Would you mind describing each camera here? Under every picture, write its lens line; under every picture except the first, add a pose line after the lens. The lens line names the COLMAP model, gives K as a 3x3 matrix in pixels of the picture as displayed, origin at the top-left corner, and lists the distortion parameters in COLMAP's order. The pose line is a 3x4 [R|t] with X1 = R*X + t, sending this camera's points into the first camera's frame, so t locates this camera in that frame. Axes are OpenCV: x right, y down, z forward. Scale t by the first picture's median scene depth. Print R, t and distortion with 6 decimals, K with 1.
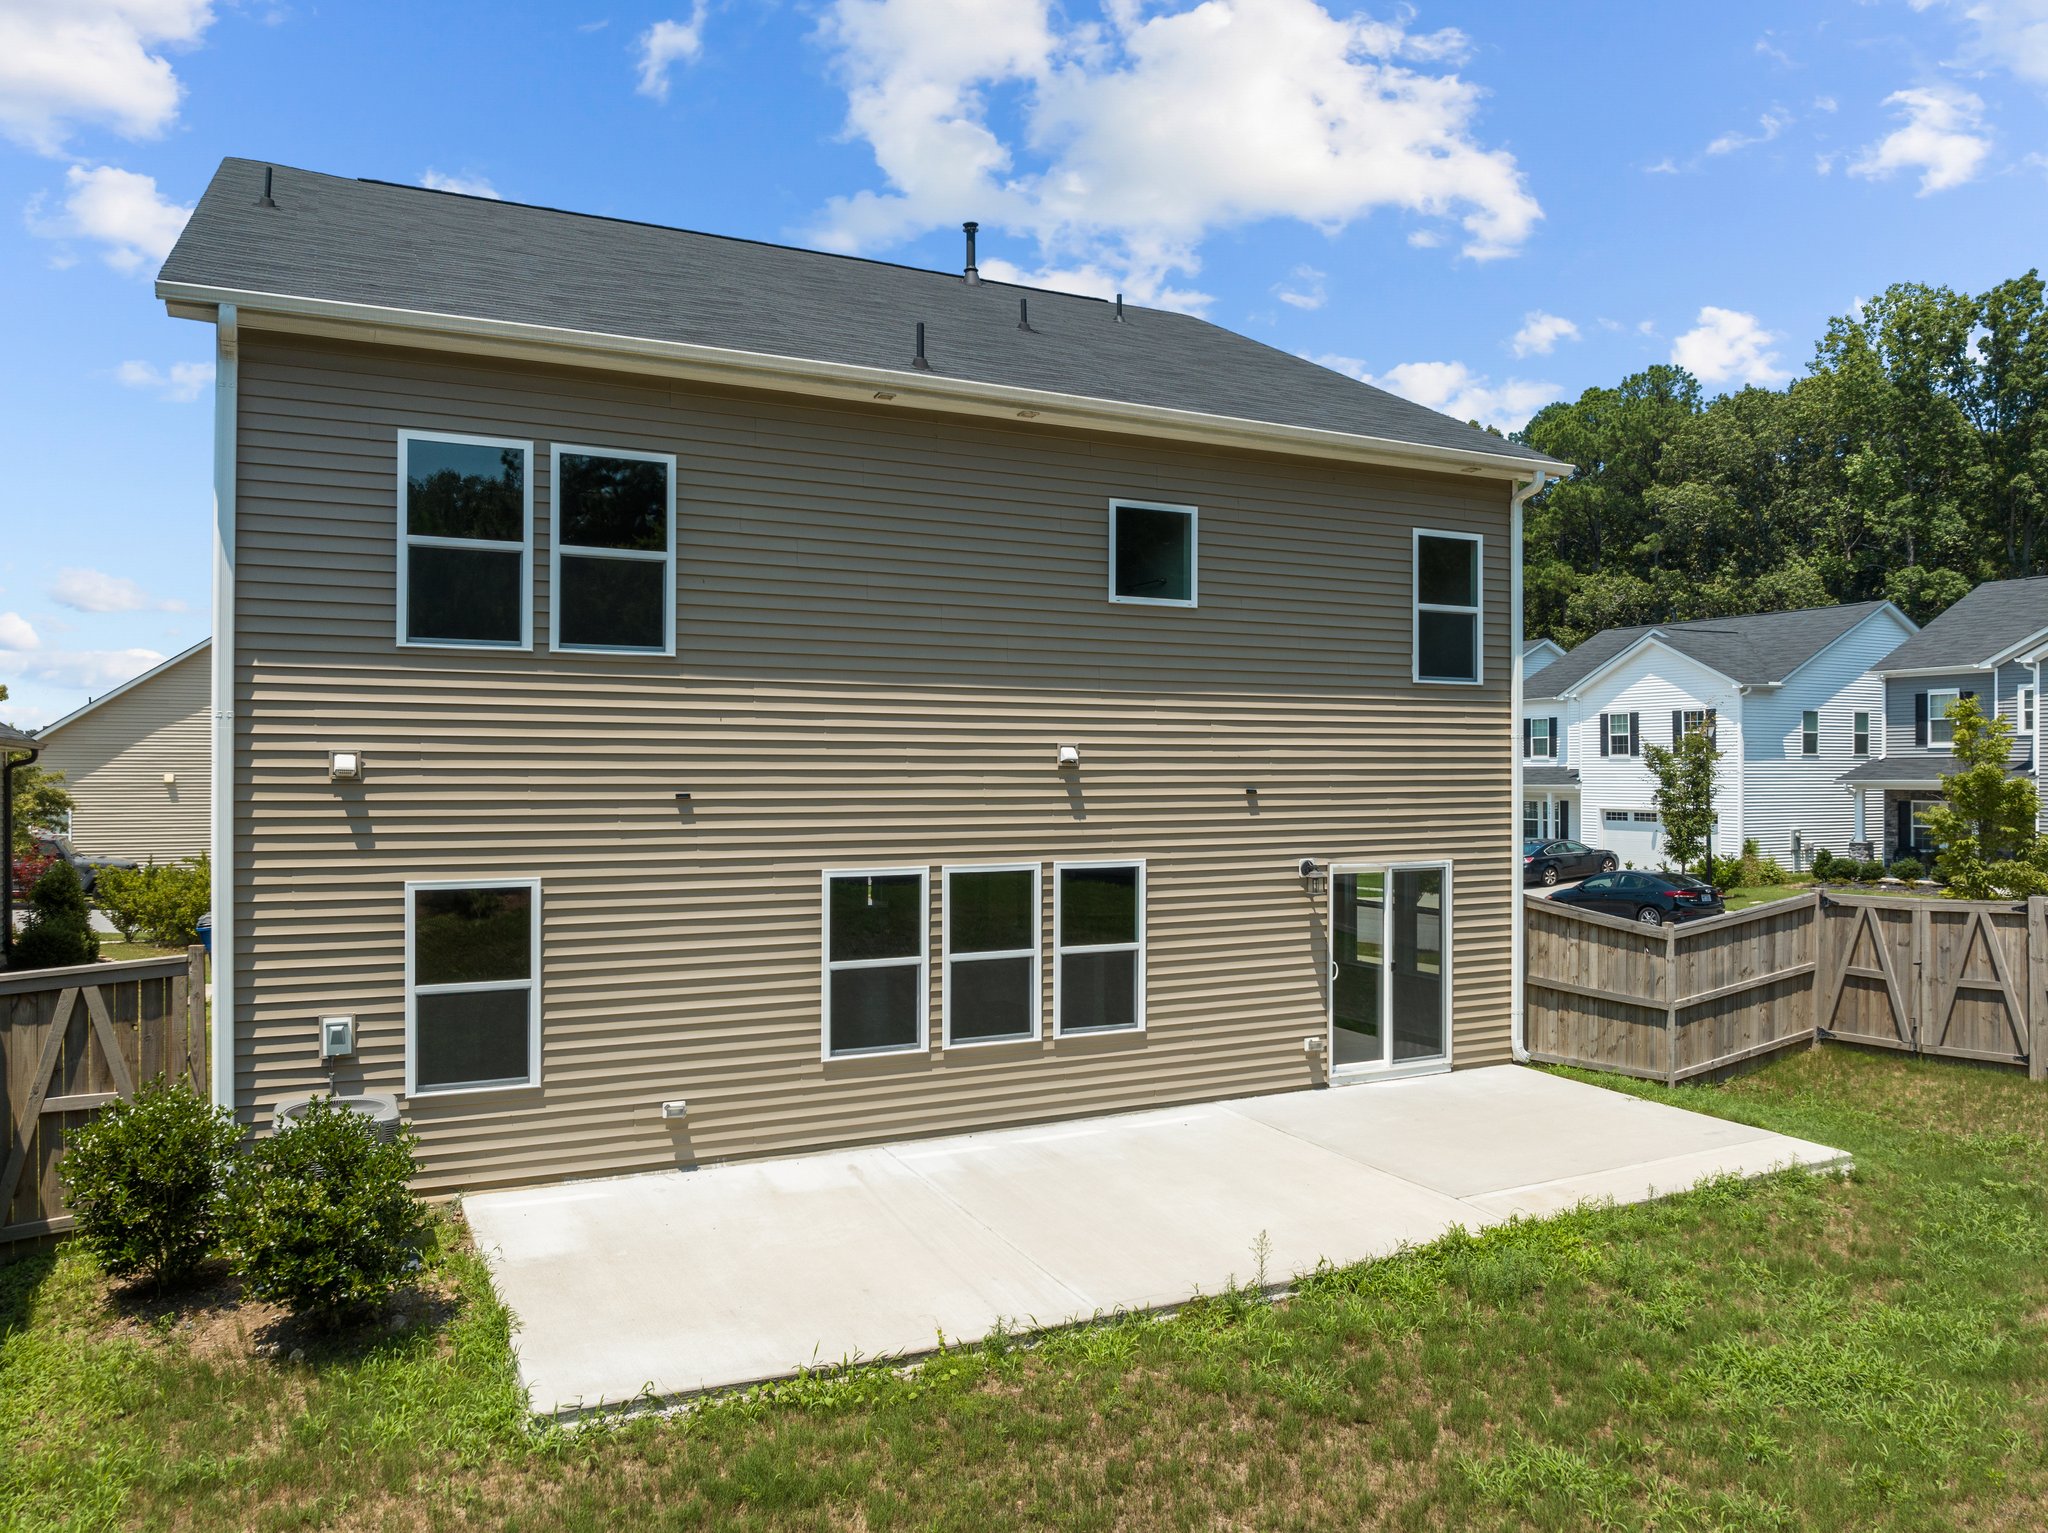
lens RADIAL K [[1446.4, 0, 1037.5], [0, 1446.4, 762.7], [0, 0, 1]] dist [-0.045821, 0.013764]
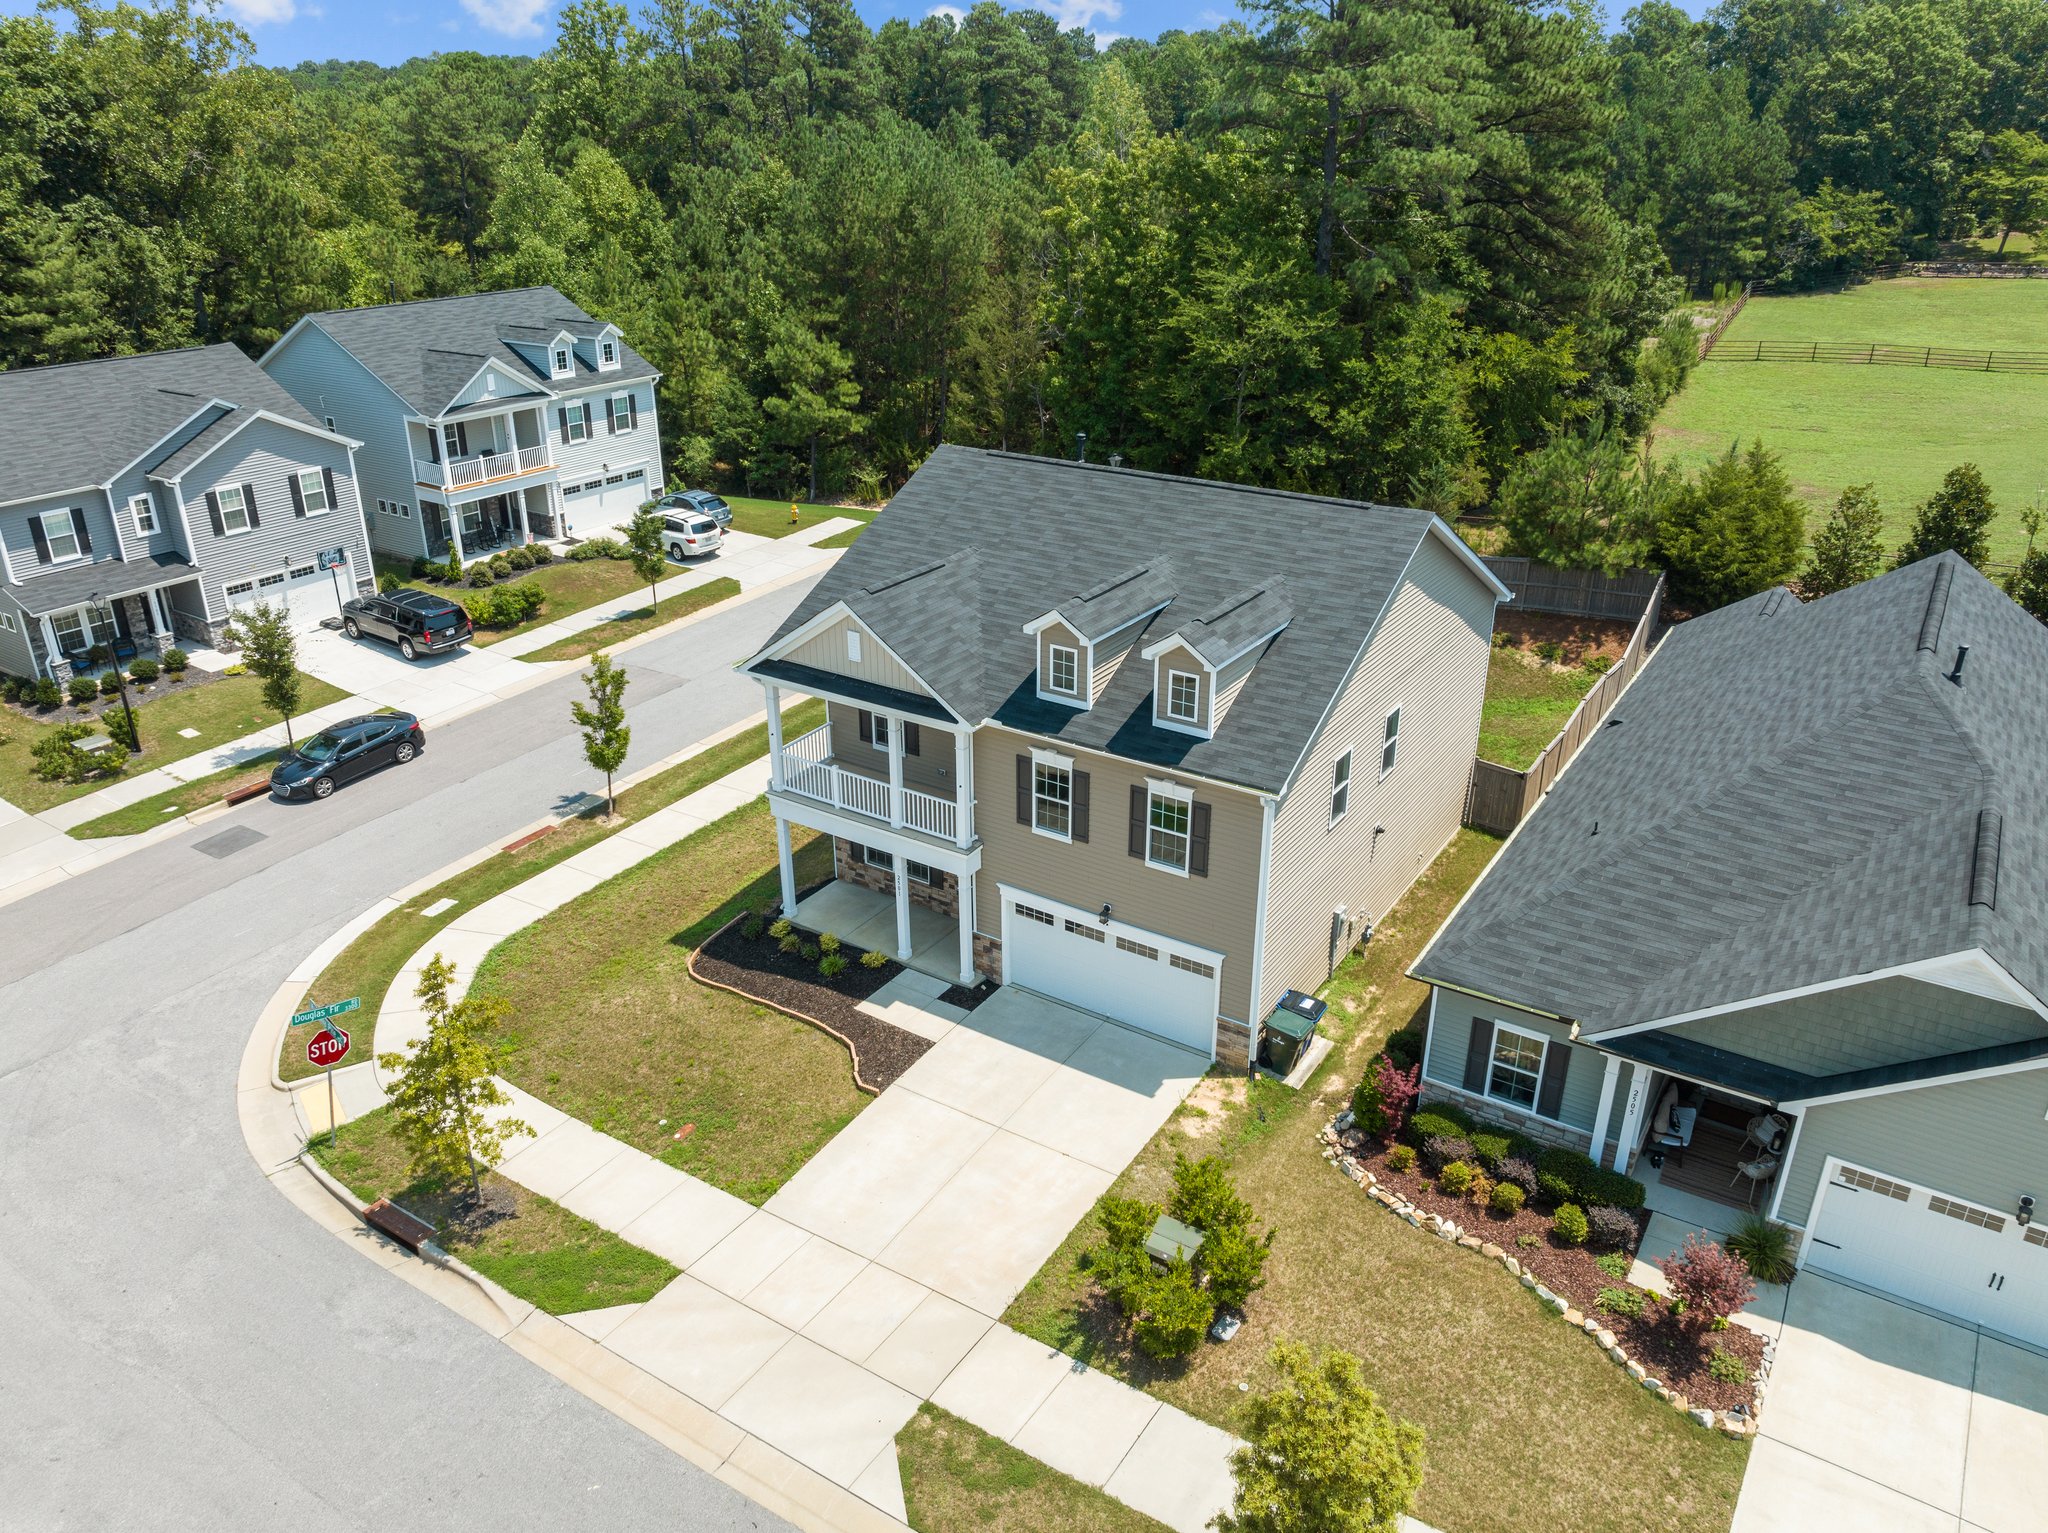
lens RADIAL K [[1446.4, 0, 1032.9], [0, 1446.4, 761.6], [0, 0, 1]] dist [-0.045821, 0.013764]
pose [[-0.499028, -0.353679, 0.791128, -2.365840], [-0.006651, 0.914461, 0.404620, -1.099848], [-0.866561, 0.196654, -0.458694, 2.948836]]
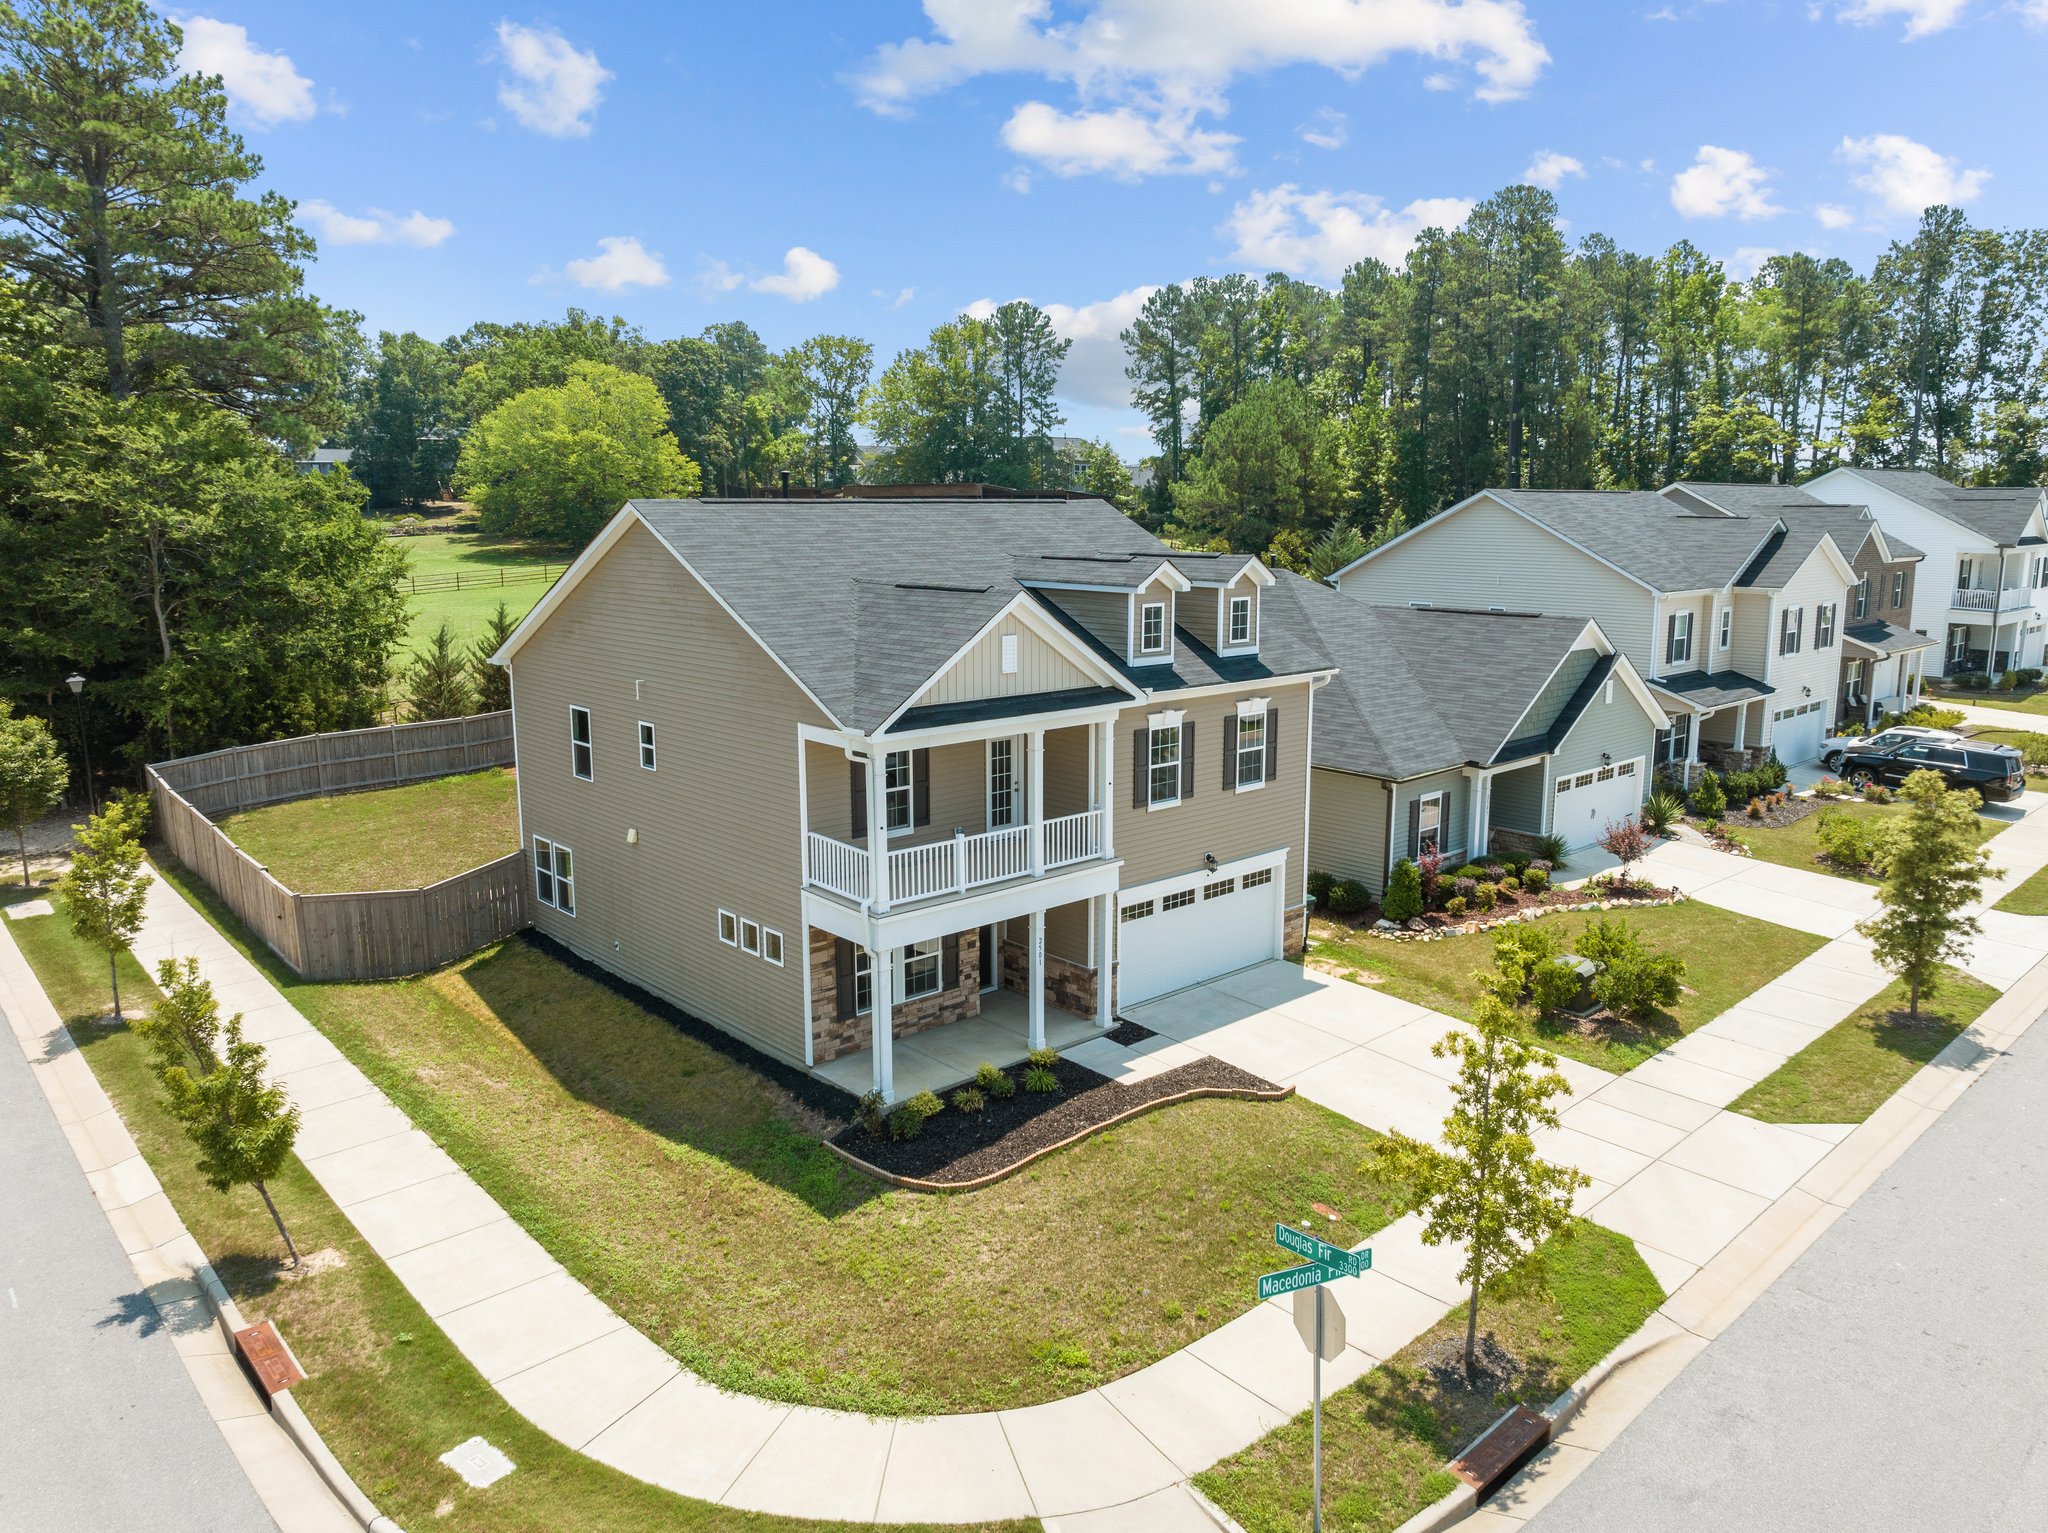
lens RADIAL K [[1446.4, 0, 1037.0], [0, 1446.4, 749.3], [0, 0, 1]] dist [-0.045821, 0.013764]
pose [[-0.962944, 0.044474, -0.266011, 0.183780], [0.000796, 0.986775, 0.162096, -0.507374], [0.269702, 0.155878, -0.950244, 3.946199]]
